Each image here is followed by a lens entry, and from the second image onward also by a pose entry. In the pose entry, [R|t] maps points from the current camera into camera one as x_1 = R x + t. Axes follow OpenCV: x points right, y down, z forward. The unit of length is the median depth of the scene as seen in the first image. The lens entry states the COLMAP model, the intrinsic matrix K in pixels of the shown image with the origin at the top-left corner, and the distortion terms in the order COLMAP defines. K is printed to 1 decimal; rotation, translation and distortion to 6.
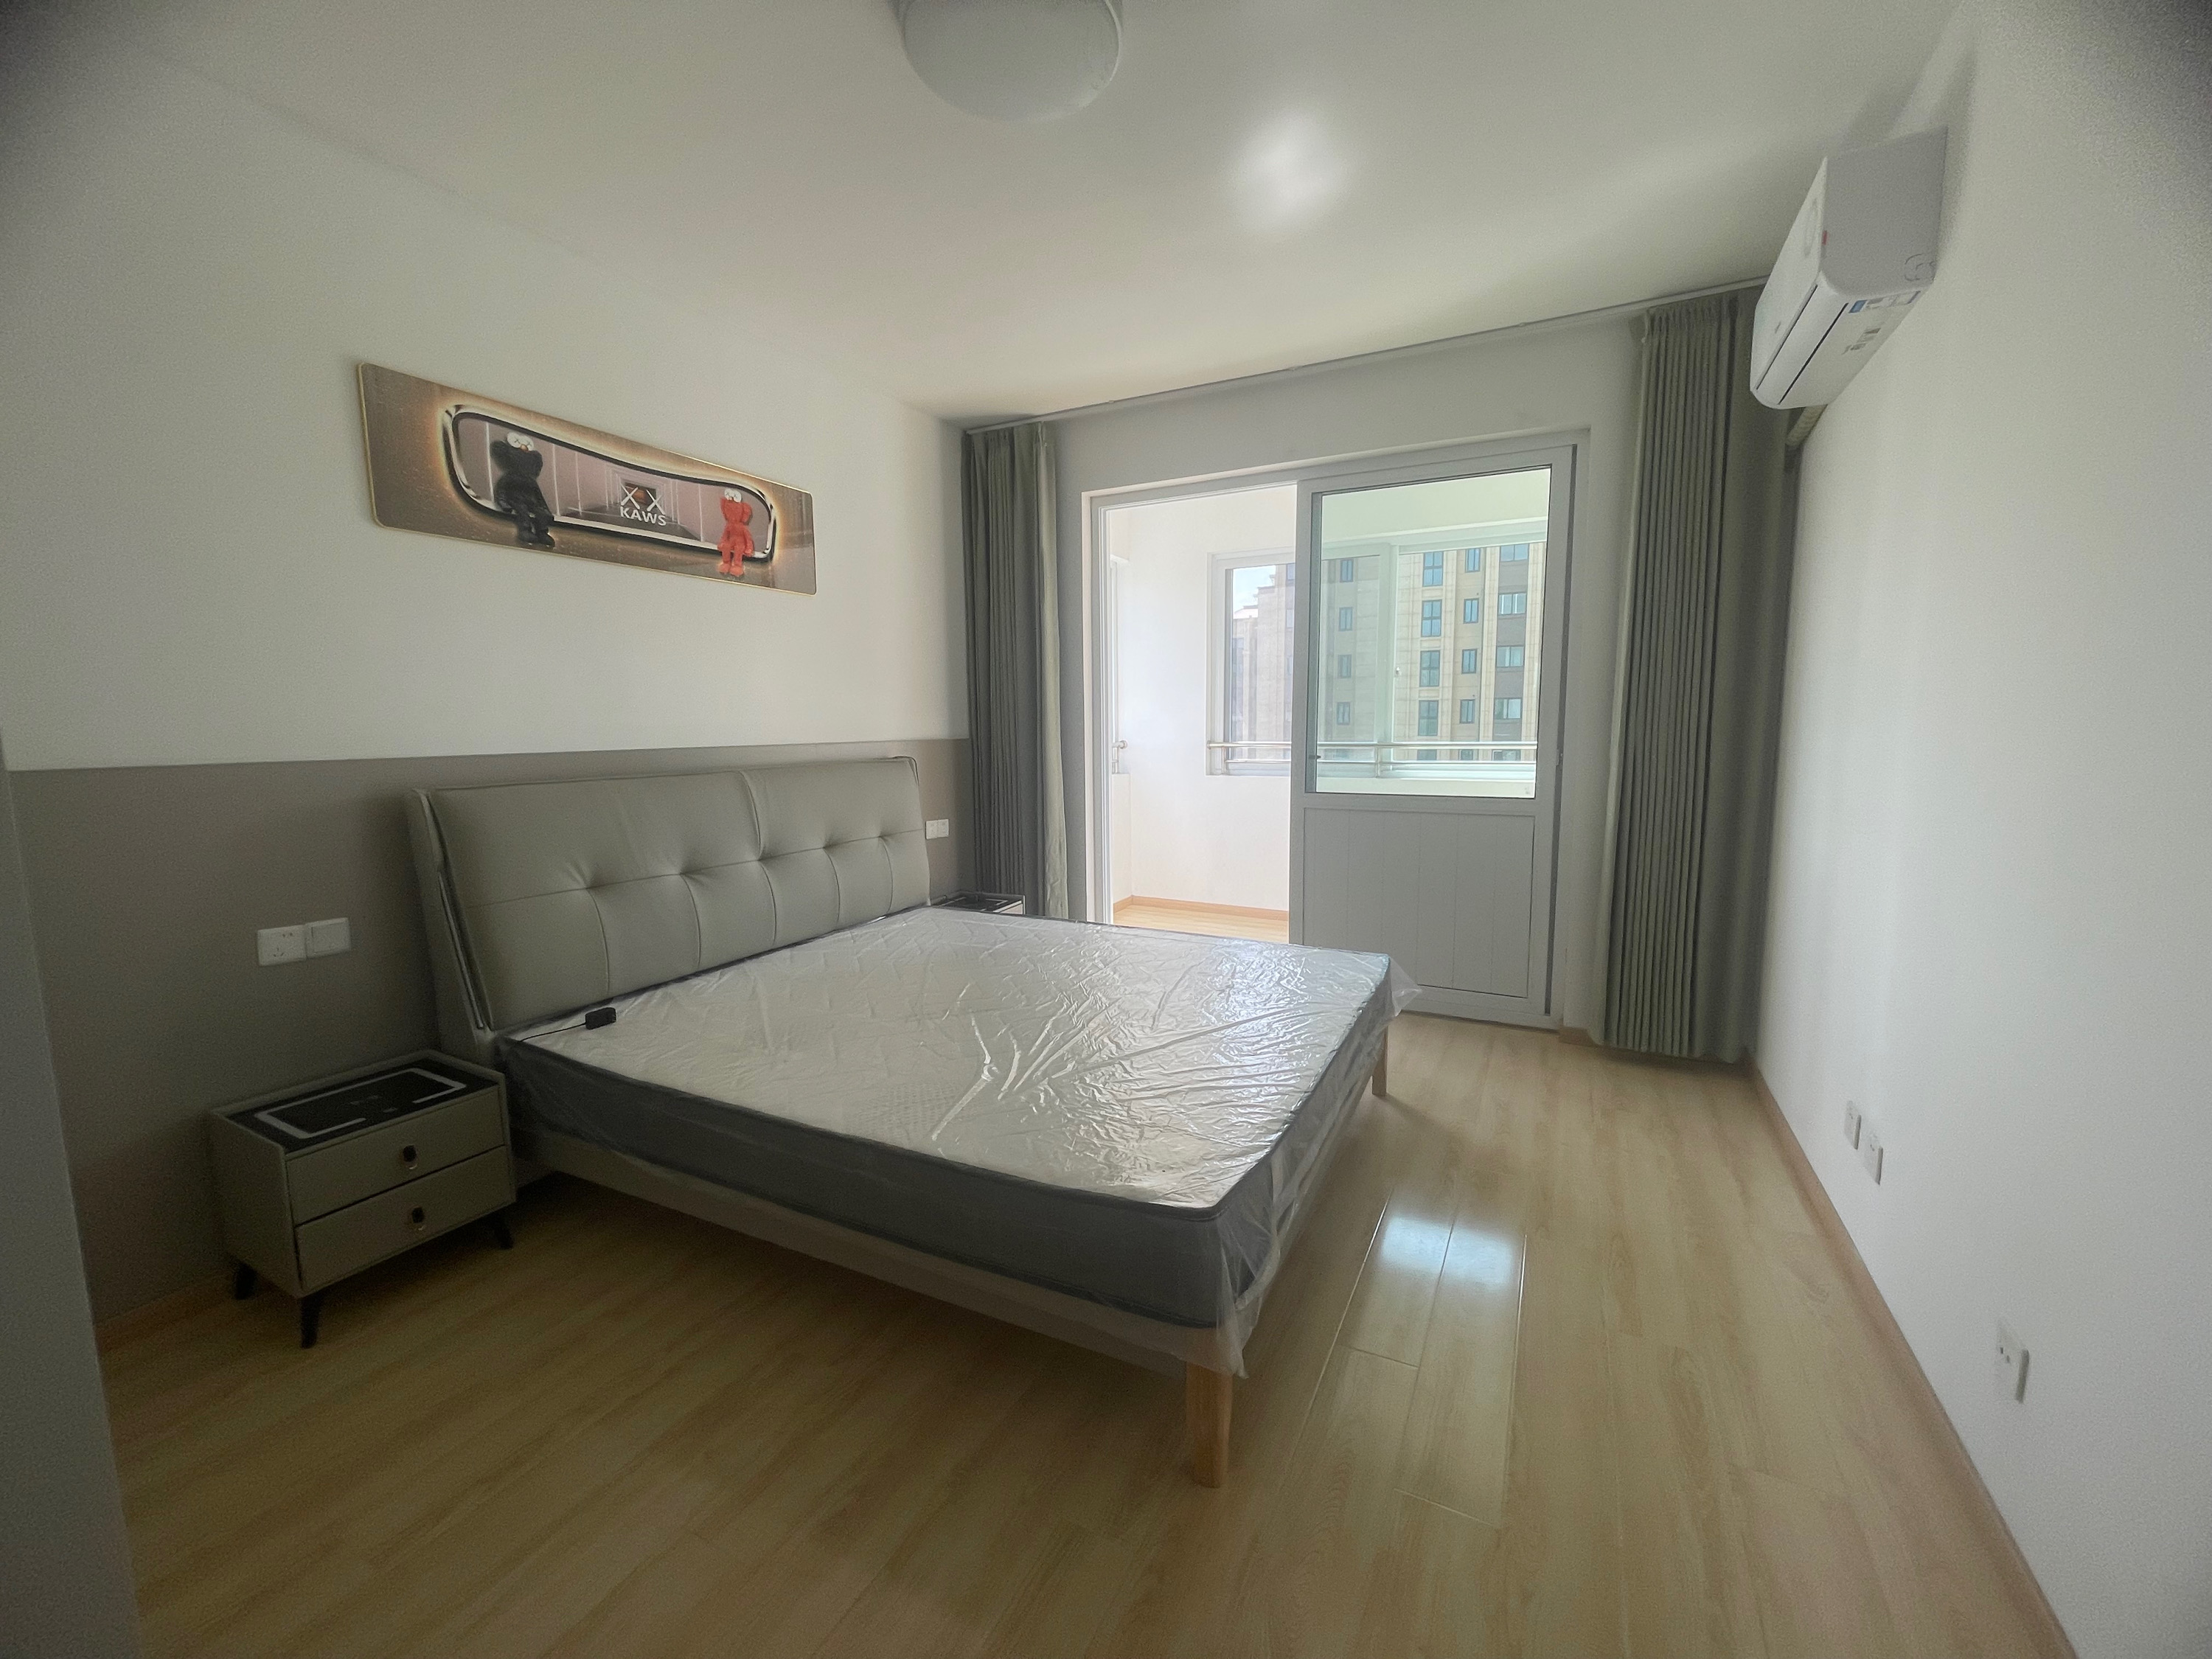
lens RADIAL K [[887.5, 0, 1106.0], [0, 887.5, 829.5], [0, 0, 1]] dist [-0.001662, 0.000249]
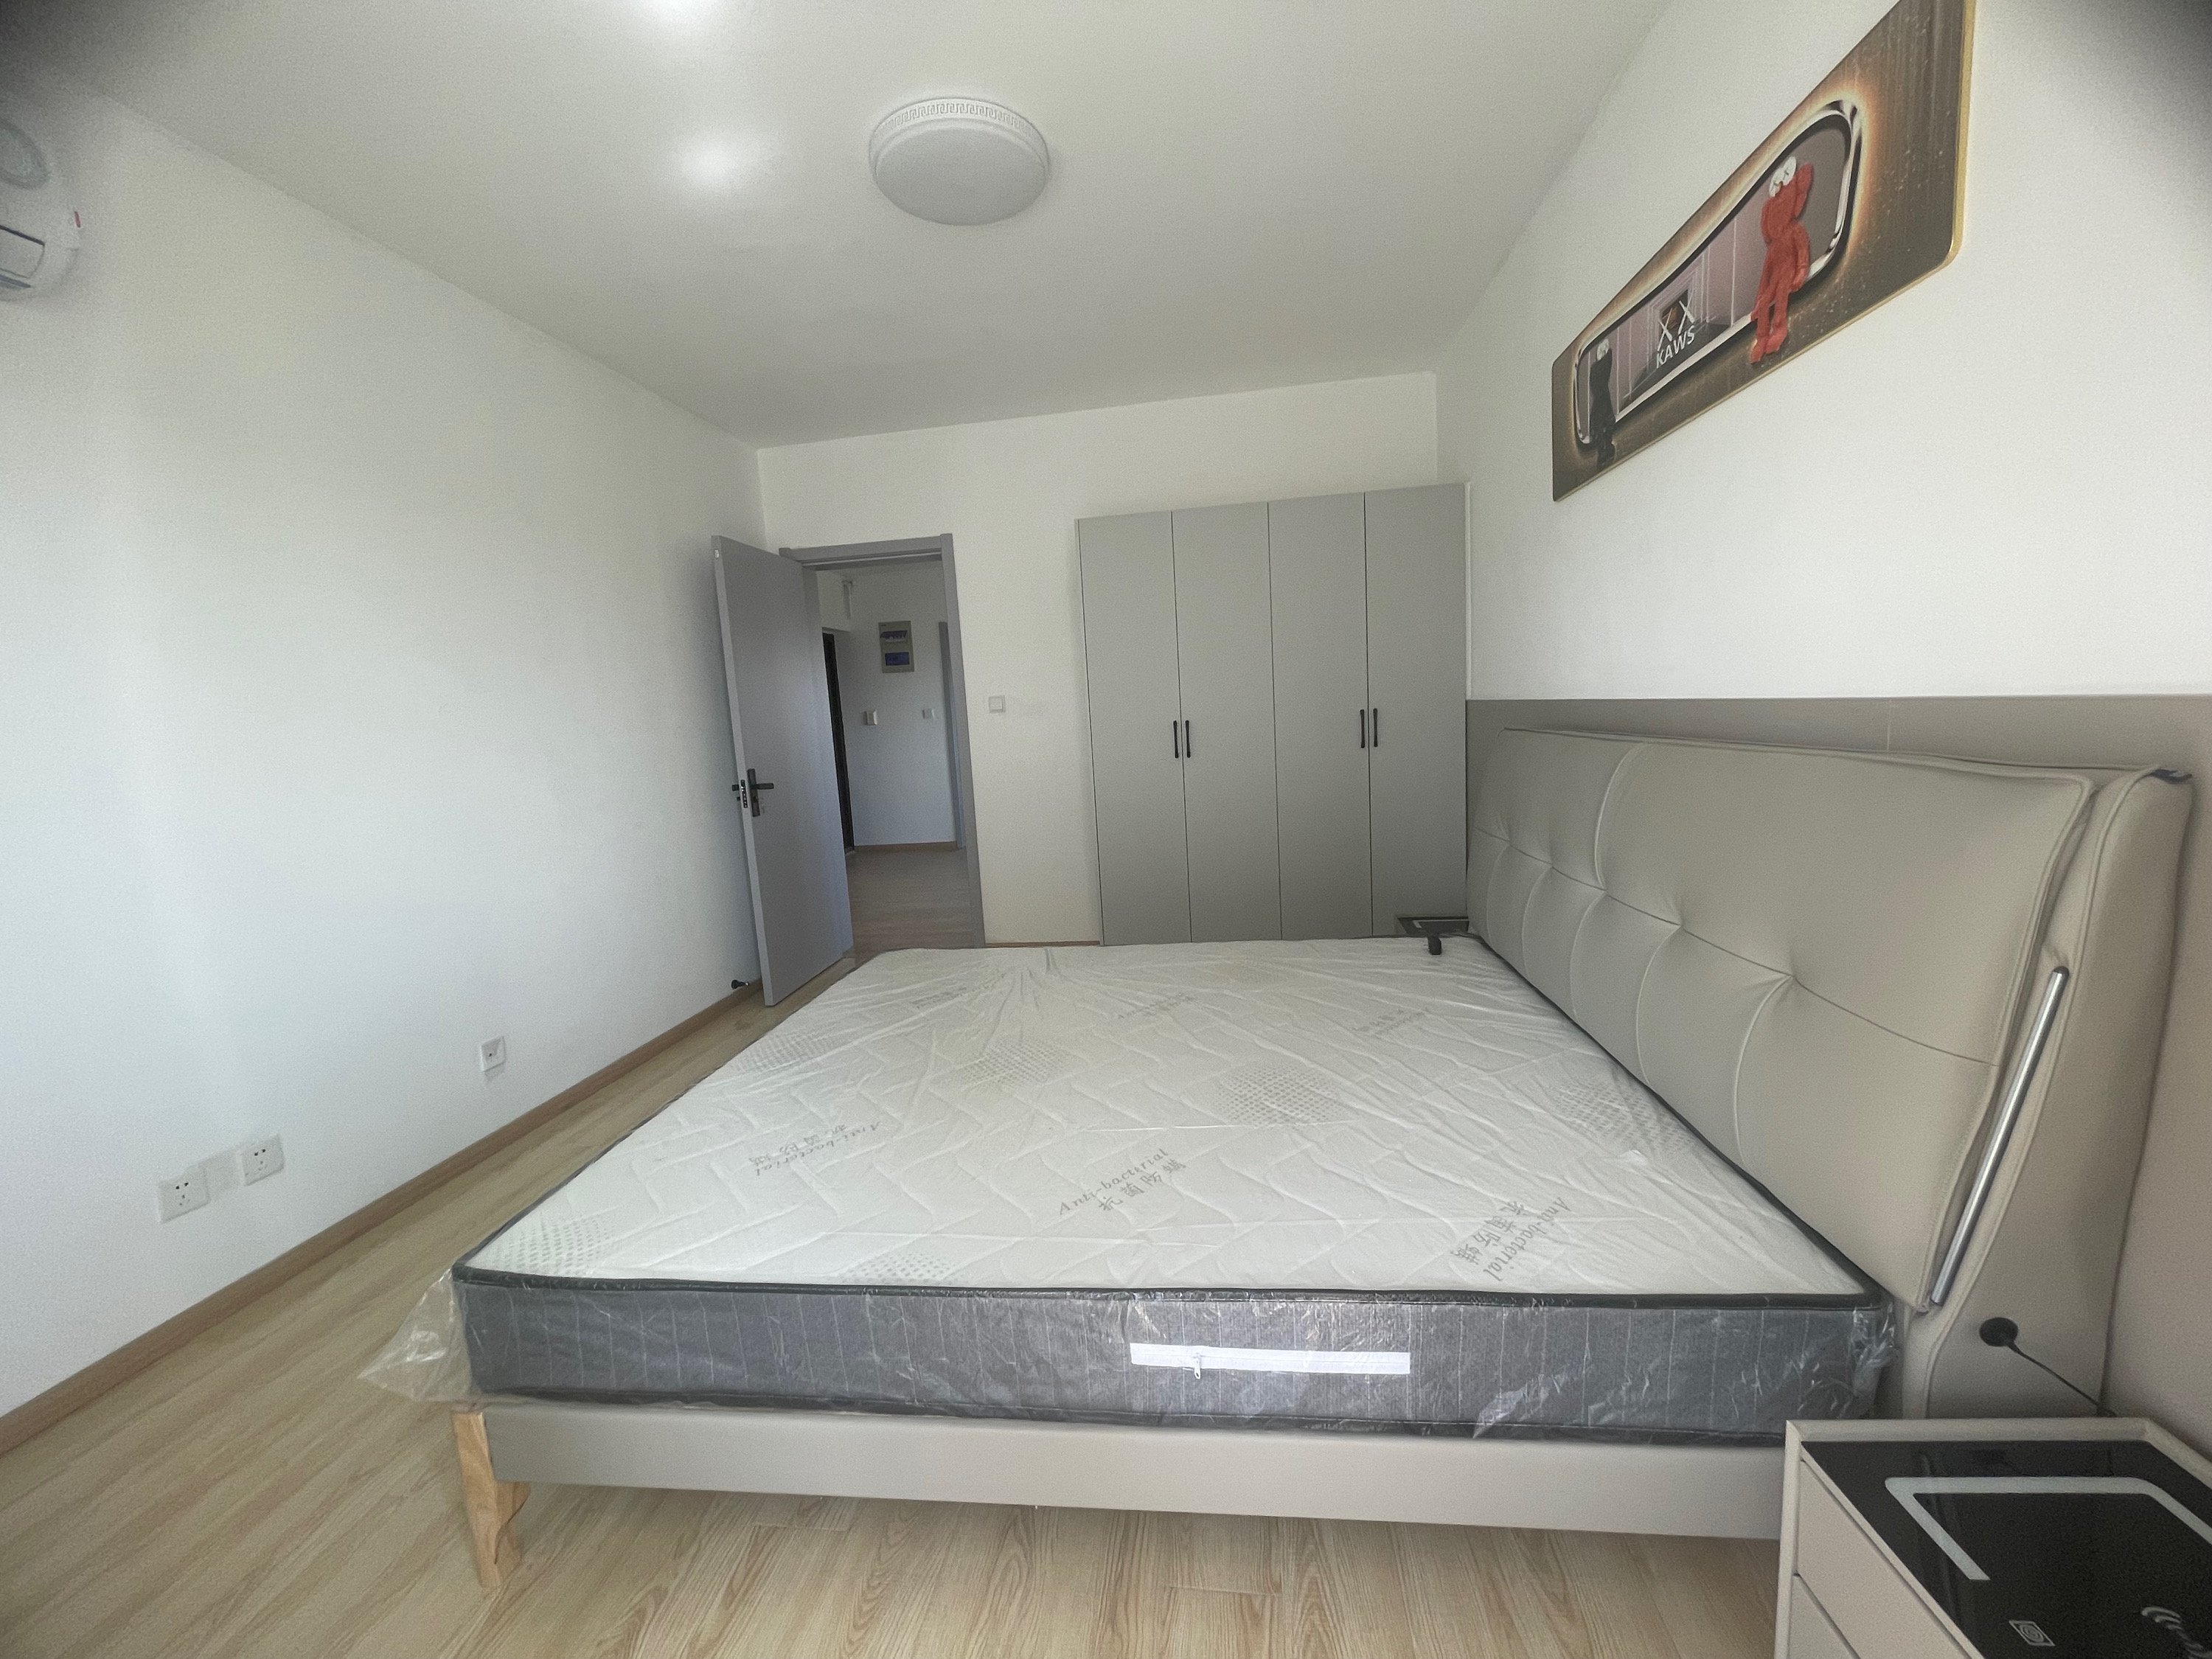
lens RADIAL K [[887.5, 0, 1106.0], [0, 887.5, 829.5], [0, 0, 1]] dist [-0.001662, 0.000249]
pose [[-0.934558, 0.115021, -0.336706, 0.126888], [0.030808, 0.968913, 0.245477, -0.163086], [0.354474, 0.219039, -0.909049, 1.391136]]
